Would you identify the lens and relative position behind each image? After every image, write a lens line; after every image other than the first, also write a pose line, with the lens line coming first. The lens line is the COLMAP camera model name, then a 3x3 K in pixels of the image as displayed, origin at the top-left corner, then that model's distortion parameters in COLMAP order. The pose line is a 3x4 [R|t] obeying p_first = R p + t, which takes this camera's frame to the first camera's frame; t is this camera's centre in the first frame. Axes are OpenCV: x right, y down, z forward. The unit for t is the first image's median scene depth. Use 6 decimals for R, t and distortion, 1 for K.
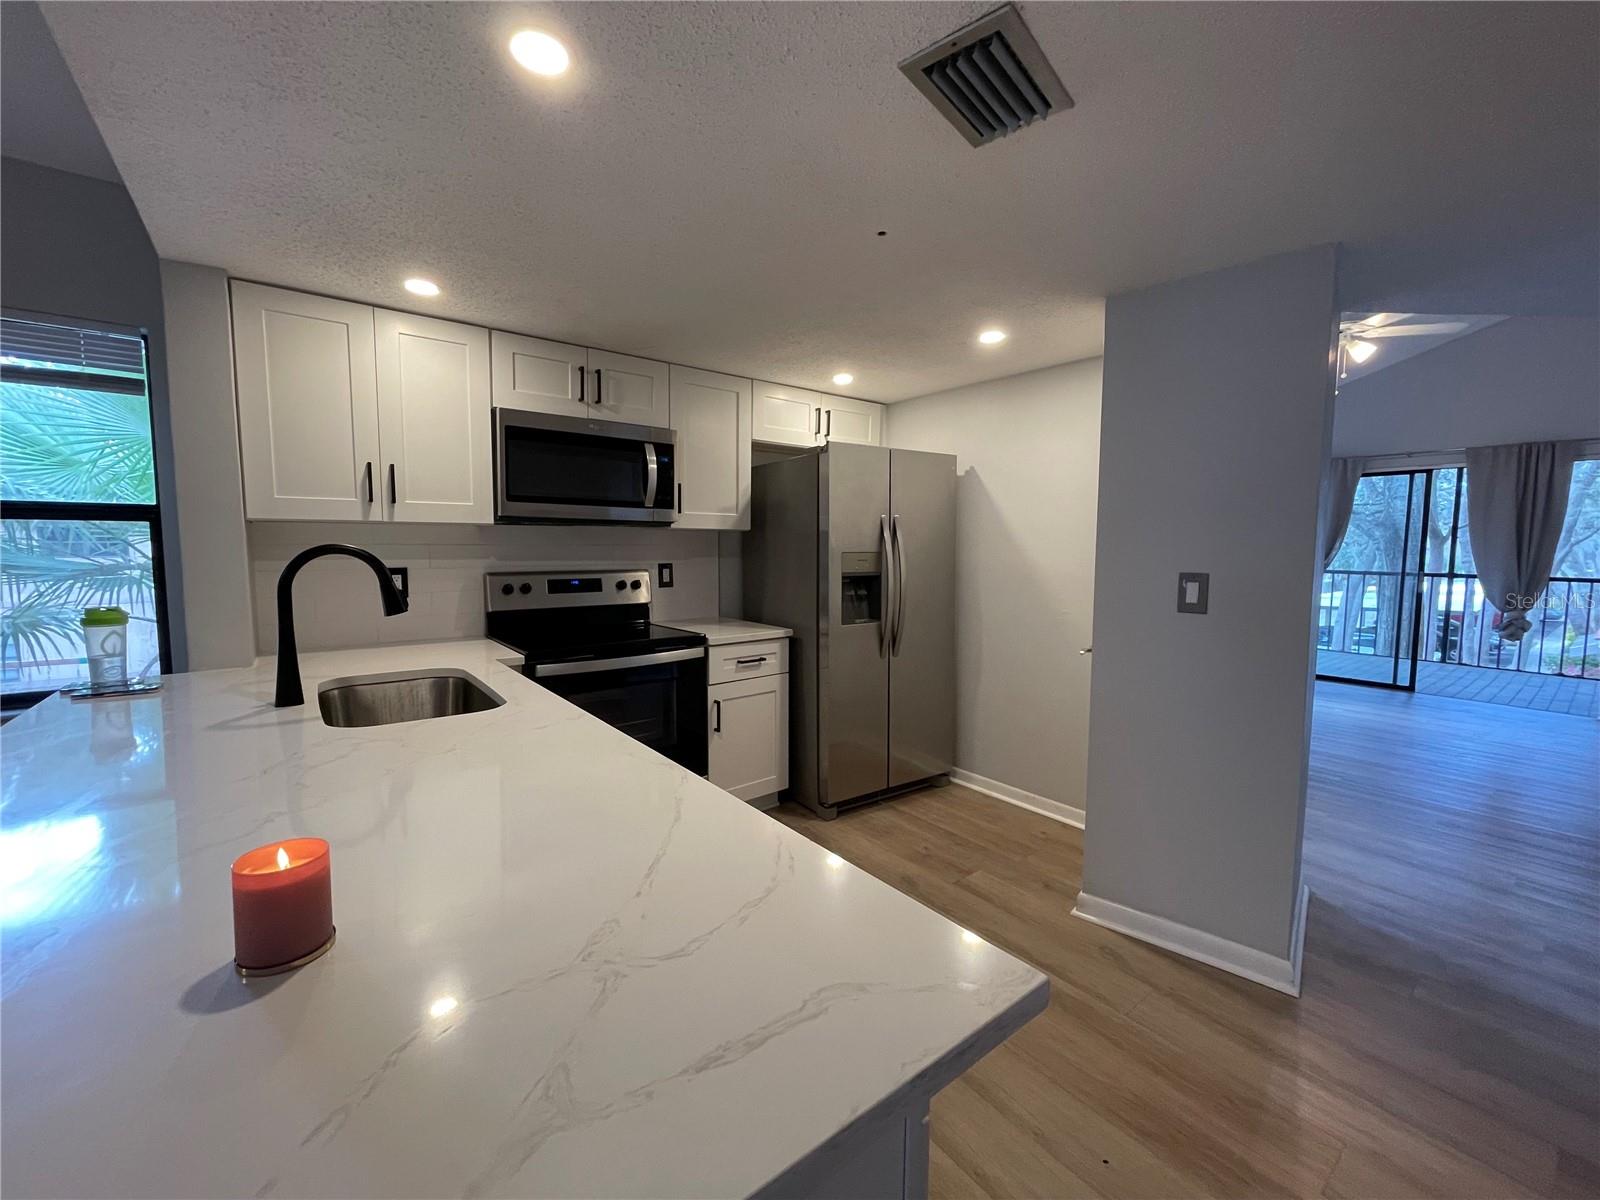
lens RADIAL K [[645.5, 0, 793.1], [0, 645.5, 598.4], [0, 0, 1]] dist [-0.000286, 0.000695]
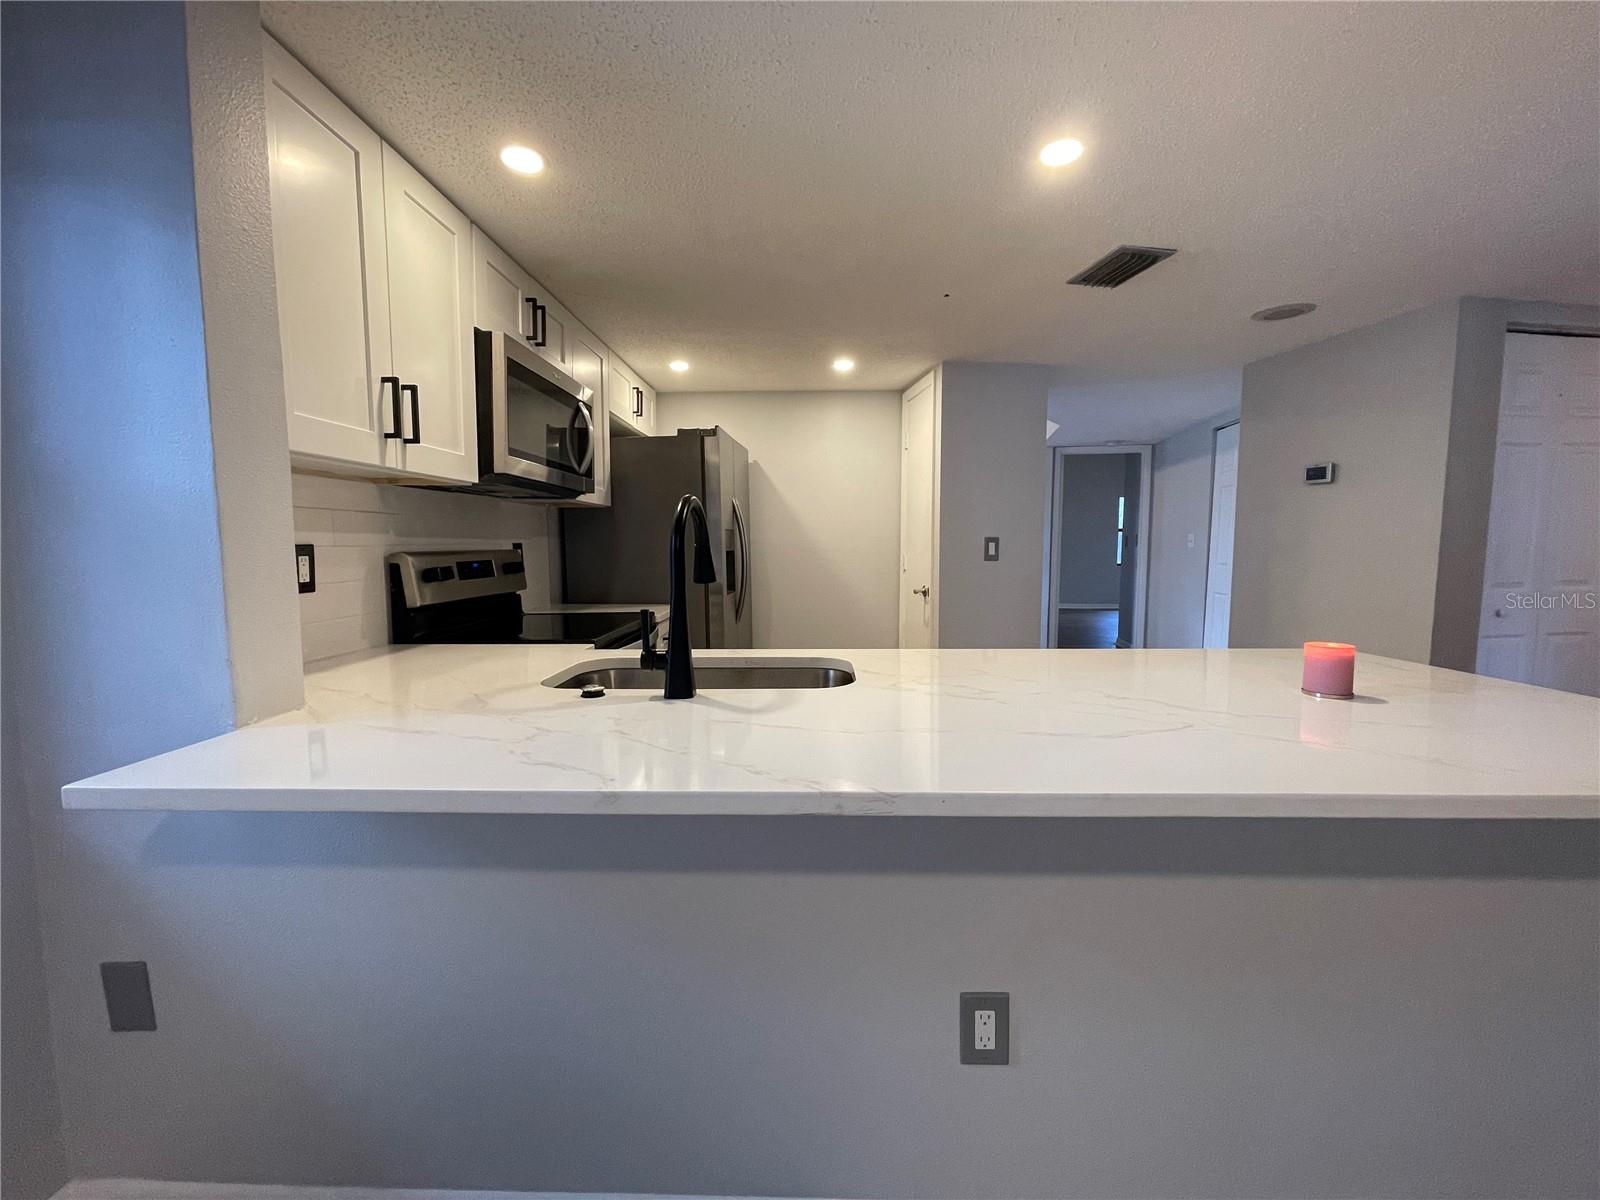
lens RADIAL K [[645.5, 0, 796.0], [0, 645.5, 594.1], [0, 0, 1]] dist [-0.000286, 0.000695]
pose [[0.632395, -0.070653, 0.771417, -0.717435], [0.068235, 0.997042, 0.035379, 0.009035], [-0.771635, 0.030264, 0.635346, 0.215173]]
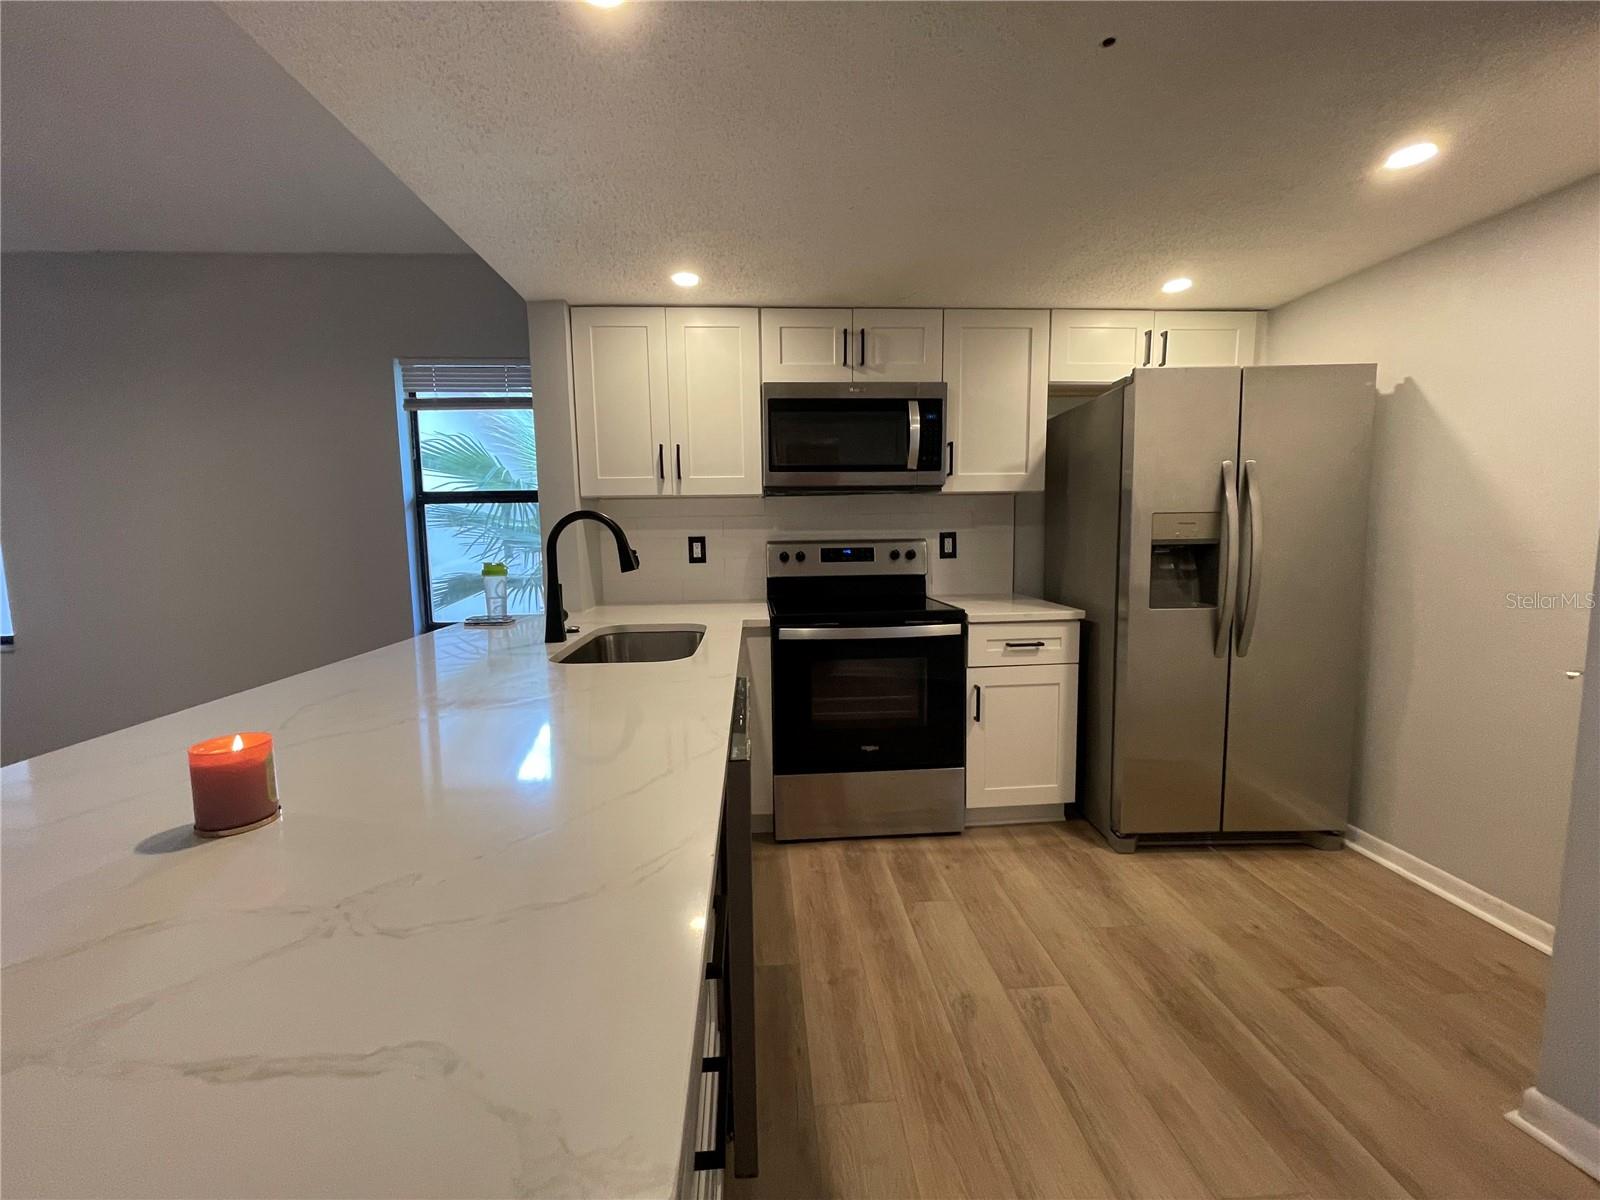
lens RADIAL K [[645.5, 0, 792.3], [0, 645.5, 596.3], [0, 0, 1]] dist [-0.000286, 0.000695]
pose [[0.830121, 0.041866, -0.556010, 0.154585], [-0.027194, 0.999030, 0.034624, 0.012647], [0.556920, -0.013622, 0.830454, 0.125959]]
